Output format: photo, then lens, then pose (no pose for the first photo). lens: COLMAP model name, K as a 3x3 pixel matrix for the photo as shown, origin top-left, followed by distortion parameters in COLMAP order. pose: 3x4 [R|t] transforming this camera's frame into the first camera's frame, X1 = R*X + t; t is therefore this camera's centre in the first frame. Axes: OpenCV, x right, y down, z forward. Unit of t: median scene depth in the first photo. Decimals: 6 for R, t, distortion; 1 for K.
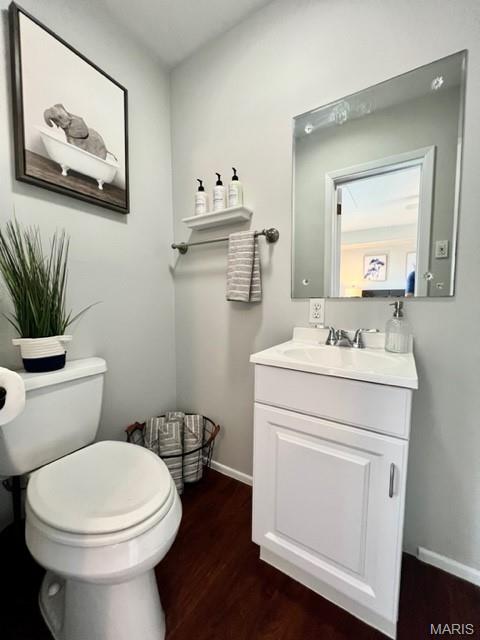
lens RADIAL K [[255.8, 0, 241.5], [0, 255.8, 317.2], [0, 0, 1]] dist [-0.002148, 0.000265]
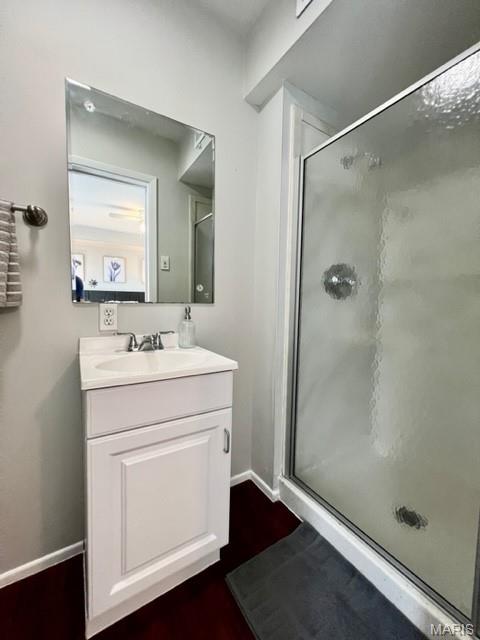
lens RADIAL K [[255.8, 0, 241.5], [0, 255.8, 317.2], [0, 0, 1]] dist [-0.002148, 0.000265]
pose [[0.434059, -0.047379, 0.899638, -0.351553], [0.046497, 0.998463, 0.030150, -0.032346], [-0.899684, 0.028743, 0.435595, 0.198928]]
